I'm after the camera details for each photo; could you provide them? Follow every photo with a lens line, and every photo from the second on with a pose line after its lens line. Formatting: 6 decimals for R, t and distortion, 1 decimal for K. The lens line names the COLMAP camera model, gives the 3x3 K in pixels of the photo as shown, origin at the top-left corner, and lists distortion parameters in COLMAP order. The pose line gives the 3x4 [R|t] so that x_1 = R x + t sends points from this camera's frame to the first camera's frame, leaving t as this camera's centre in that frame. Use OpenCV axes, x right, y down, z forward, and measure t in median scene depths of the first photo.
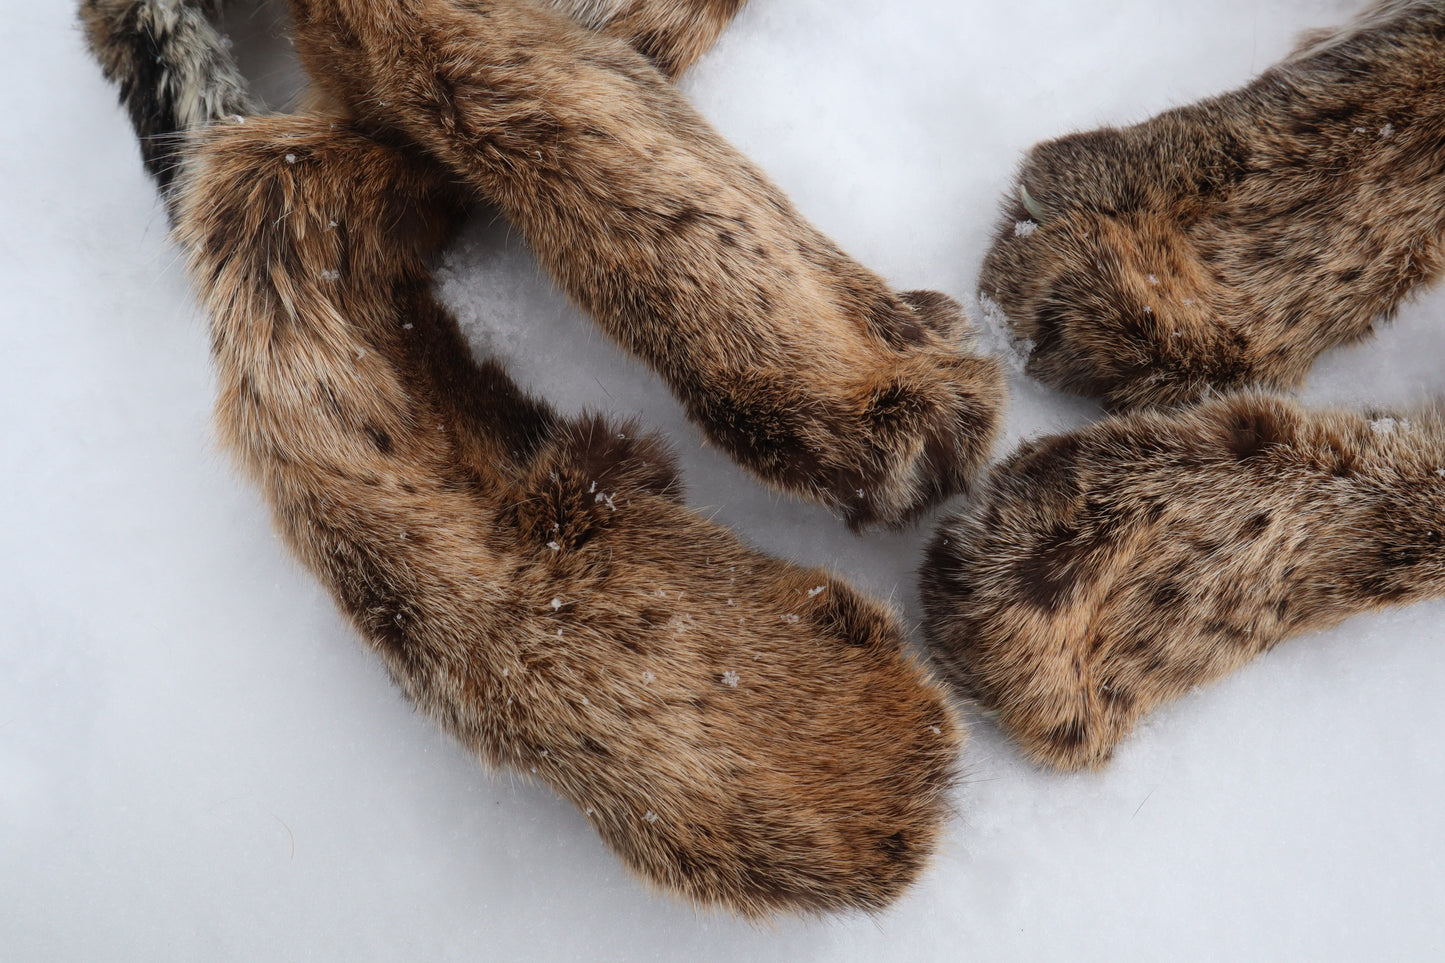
lens RADIAL K [[1044.1, 0, 731.3], [0, 1044.1, 495.0], [0, 0, 1]] dist [-0.102841, 0.080697]
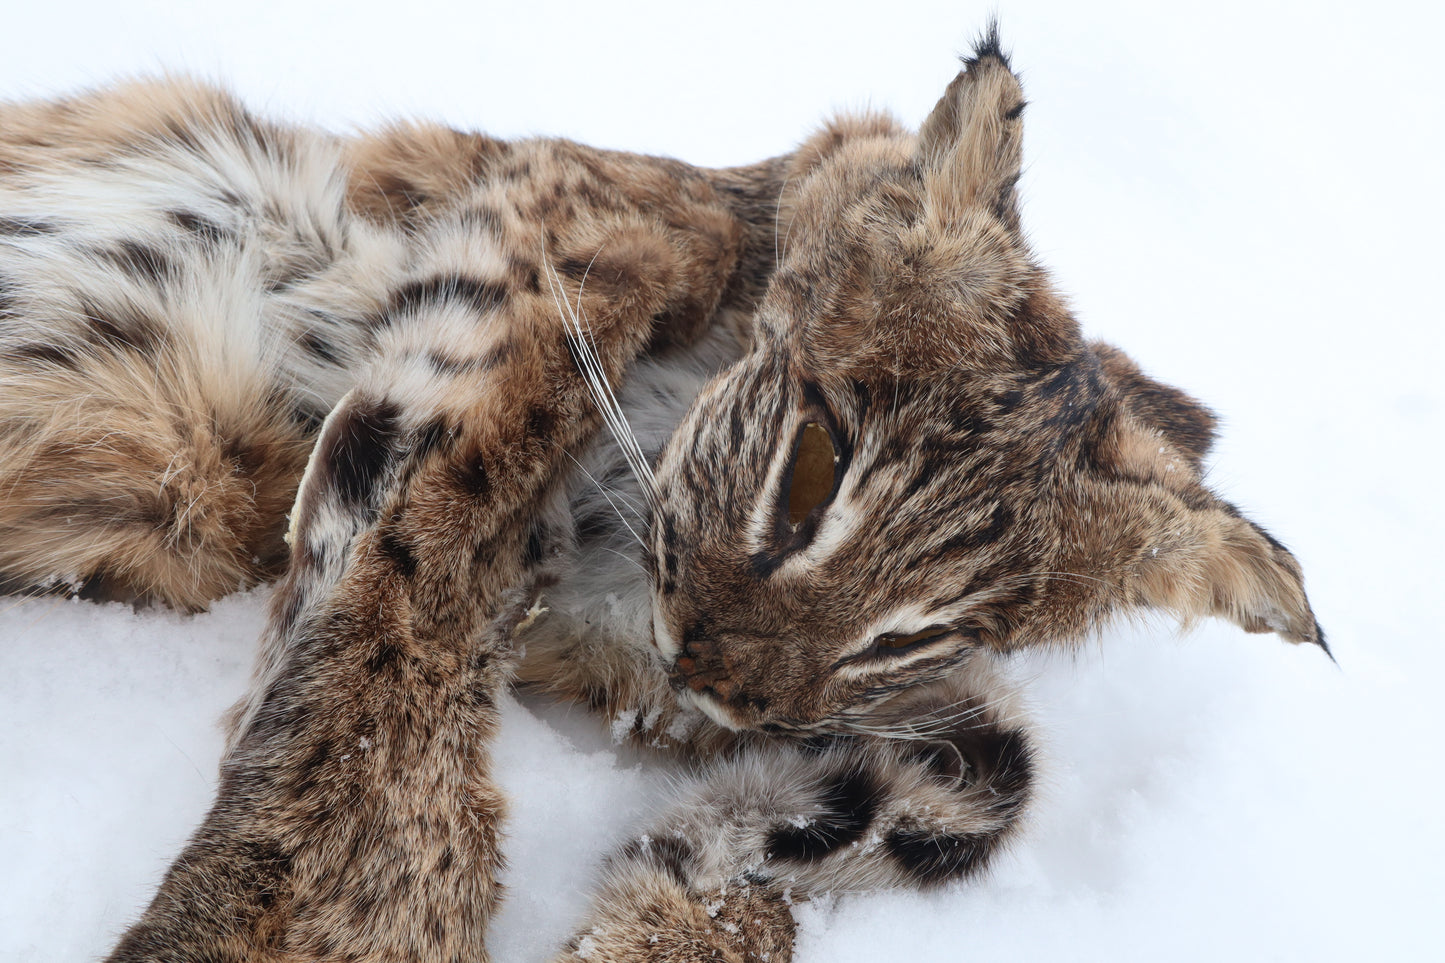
lens RADIAL K [[1490.0, 0, 730.5], [0, 1490.0, 484.4], [0, 0, 1]] dist [0.018392, 0.000000]
pose [[0.498236, -0.434265, 0.750450, -0.174025], [0.766229, 0.625599, -0.146694, -0.028066], [-0.405777, 0.648105, 0.644442, -0.273019]]
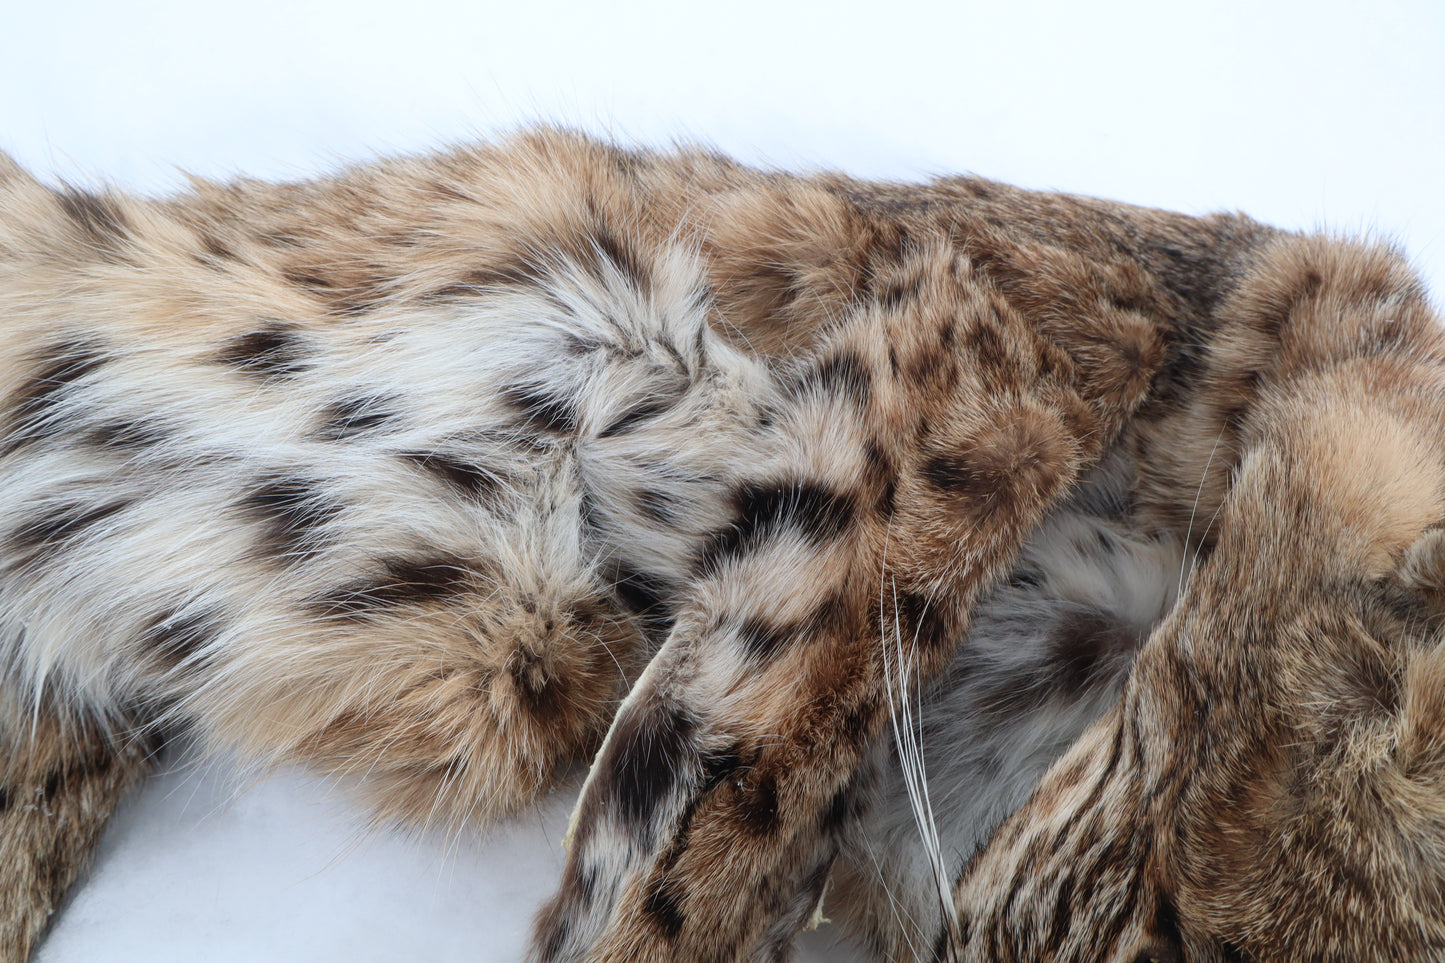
lens RADIAL K [[1170.7, 0, 730.8], [0, 1170.7, 474.3], [0, 0, 1]] dist [-0.070242, 0.065451]
pose [[0.757135, -0.534283, 0.375883, 0.707068], [0.609941, 0.784219, -0.113898, -0.691461], [-0.233921, 0.315503, 0.919641, -0.265095]]
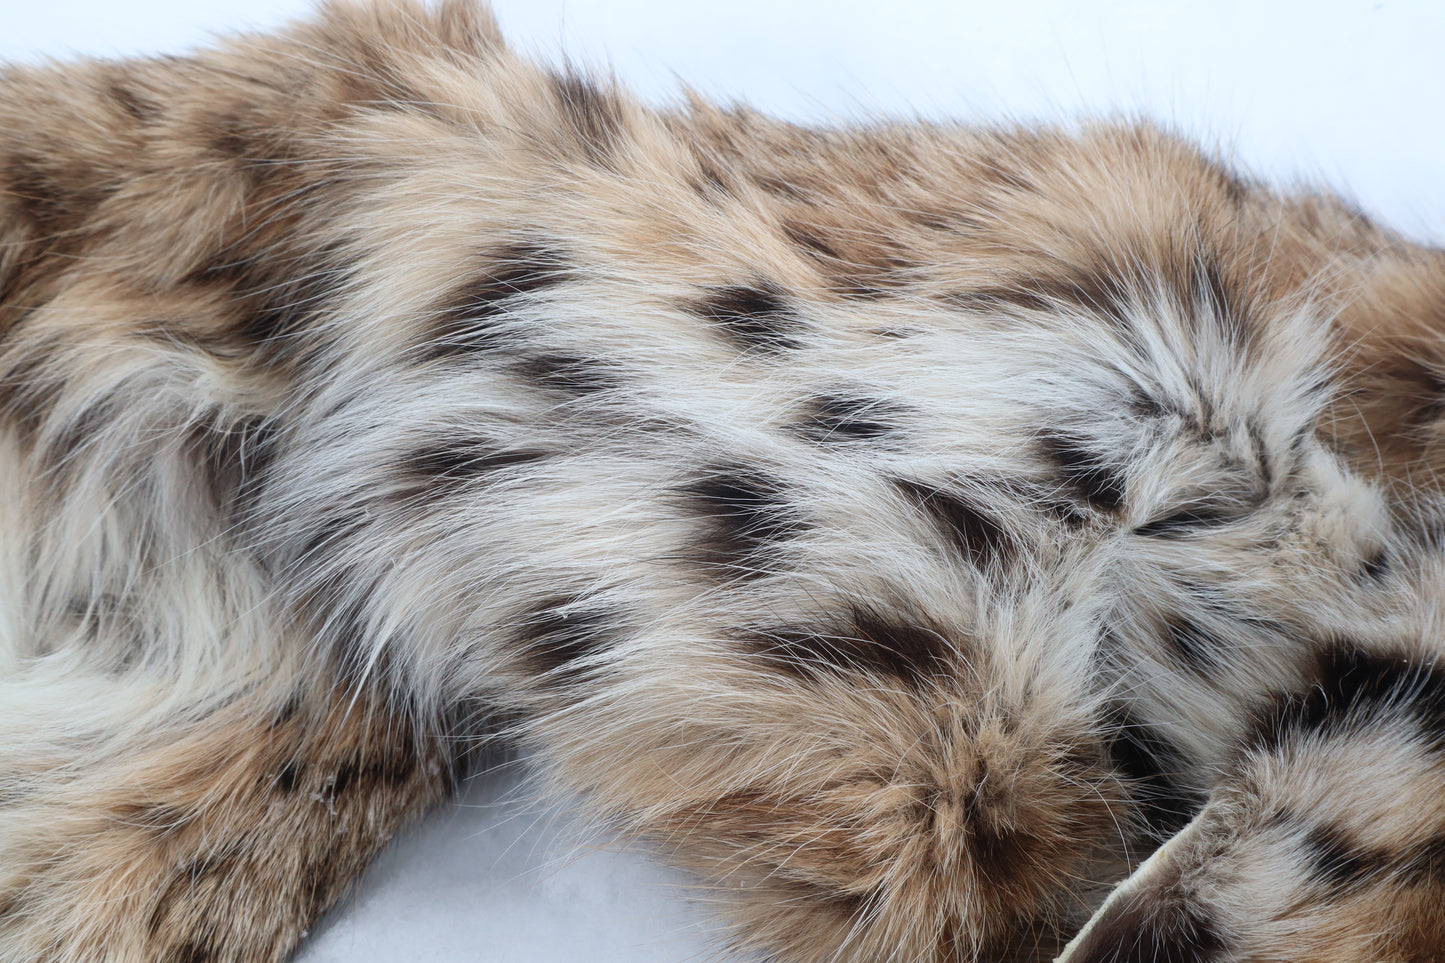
lens RADIAL K [[1585.7, 0, 727.9], [0, 1585.7, 472.4], [0, 0, 1]] dist [0.023858, 0.000000]
pose [[0.933120, -0.281072, 0.224245, 0.487201], [0.342118, 0.885939, -0.313156, -0.714890], [-0.110648, 0.368930, 0.922848, -0.220989]]
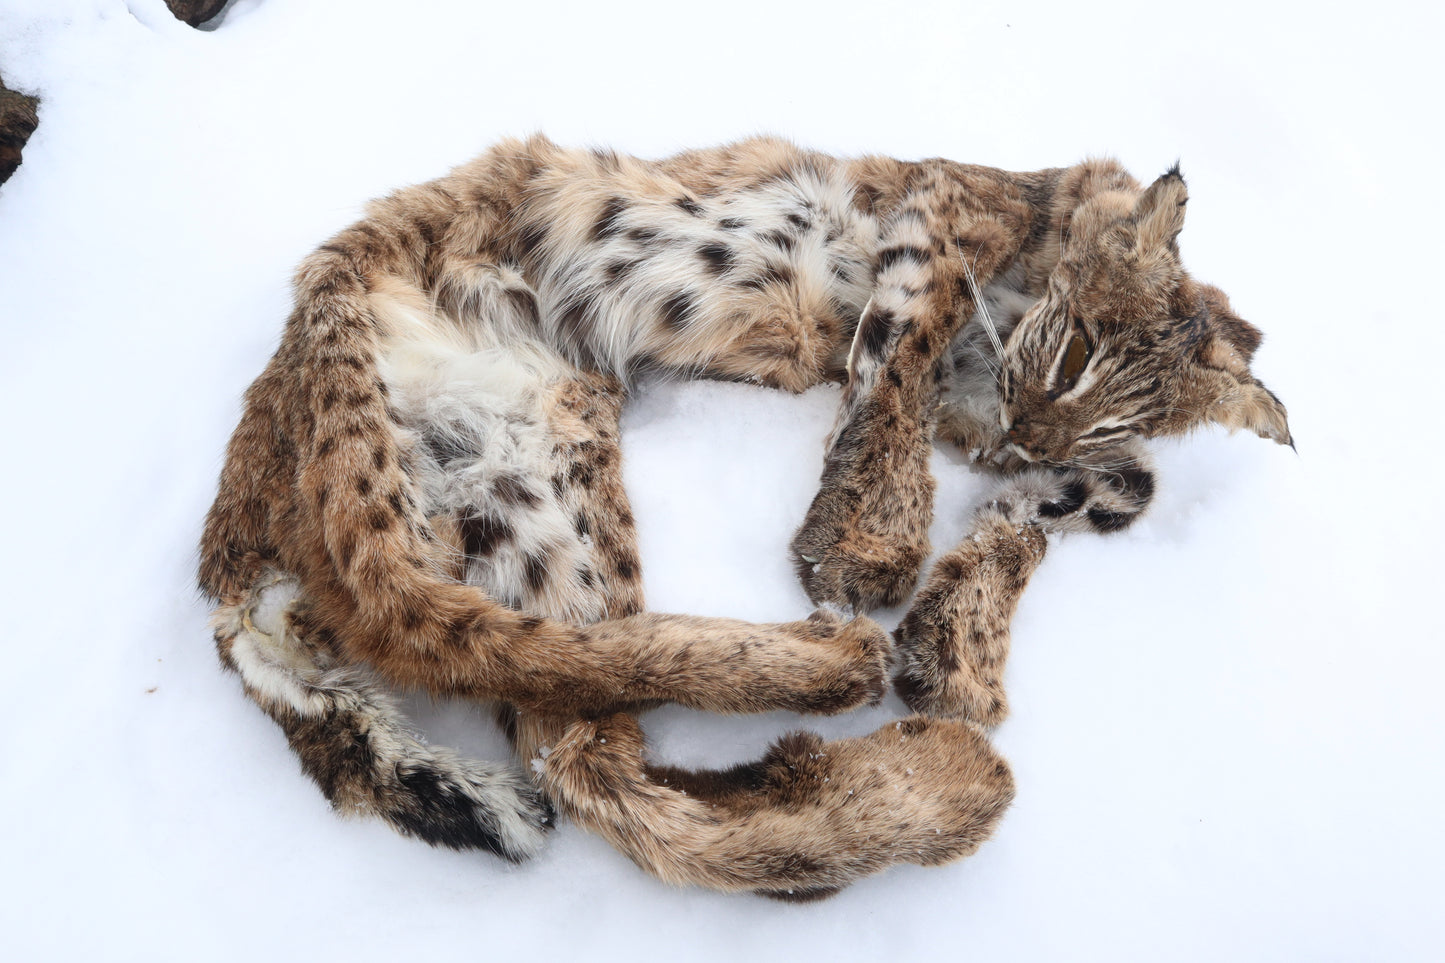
lens RADIAL K [[1044.1, 0, 728.7], [0, 1044.1, 479.1], [0, 0, 1]] dist [-0.102841, 0.080697]
pose [[0.651545, -0.524031, 0.548526, -1.121001], [0.692605, 0.705908, -0.148298, -0.212775], [-0.309496, 0.476534, 0.822877, -1.041843]]
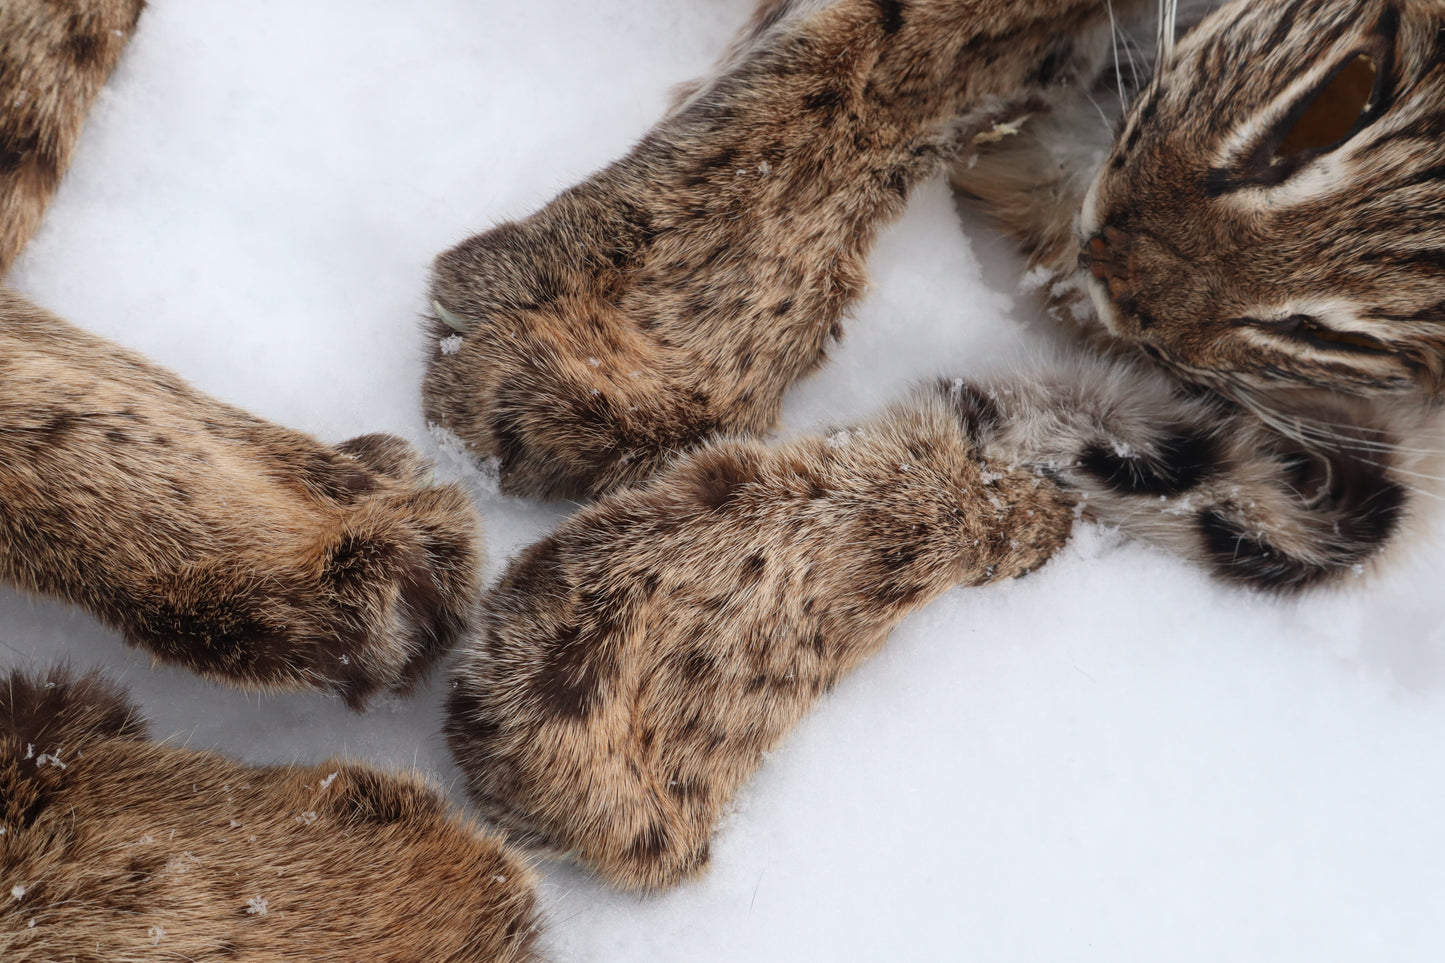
lens RADIAL K [[1490.0, 0, 734.8], [0, 1490.0, 488.9], [0, 0, 1]] dist [0.018392, 0.000000]
pose [[0.900150, -0.264599, 0.346003, 0.017209], [0.319514, 0.940982, -0.111639, 0.106294], [-0.296043, 0.211045, 0.931568, -0.334841]]
